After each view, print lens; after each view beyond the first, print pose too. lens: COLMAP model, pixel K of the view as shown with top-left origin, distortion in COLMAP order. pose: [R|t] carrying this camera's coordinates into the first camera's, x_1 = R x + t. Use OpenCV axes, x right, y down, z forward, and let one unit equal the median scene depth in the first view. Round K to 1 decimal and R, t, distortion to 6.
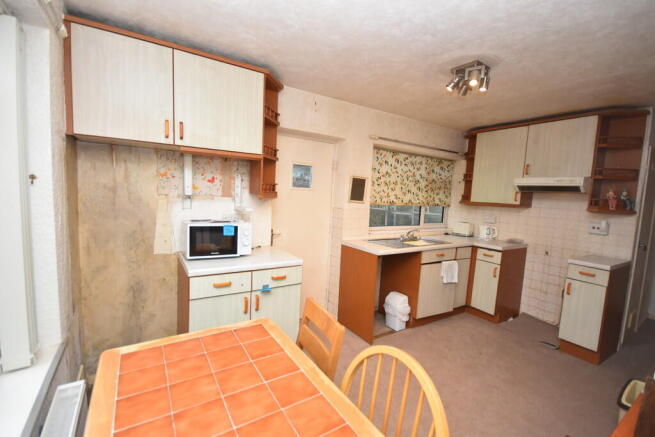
lens RADIAL K [[289.4, 0, 327.8], [0, 289.4, 218.8], [0, 0, 1]] dist [-0.020832, -0.000241]
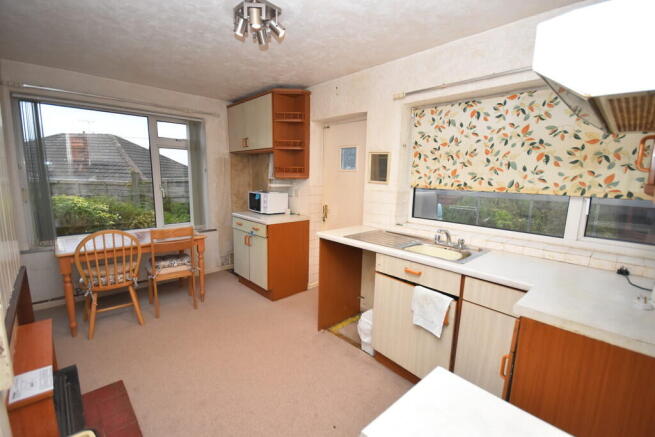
lens RADIAL K [[289.4, 0, 327.4], [0, 289.4, 219.5], [0, 0, 1]] dist [-0.020832, -0.000241]
pose [[0.168768, 0.089011, -0.981628, 0.790652], [-0.118274, 0.990547, 0.069485, 0.005144], [0.978534, 0.104375, 0.177700, 0.635404]]
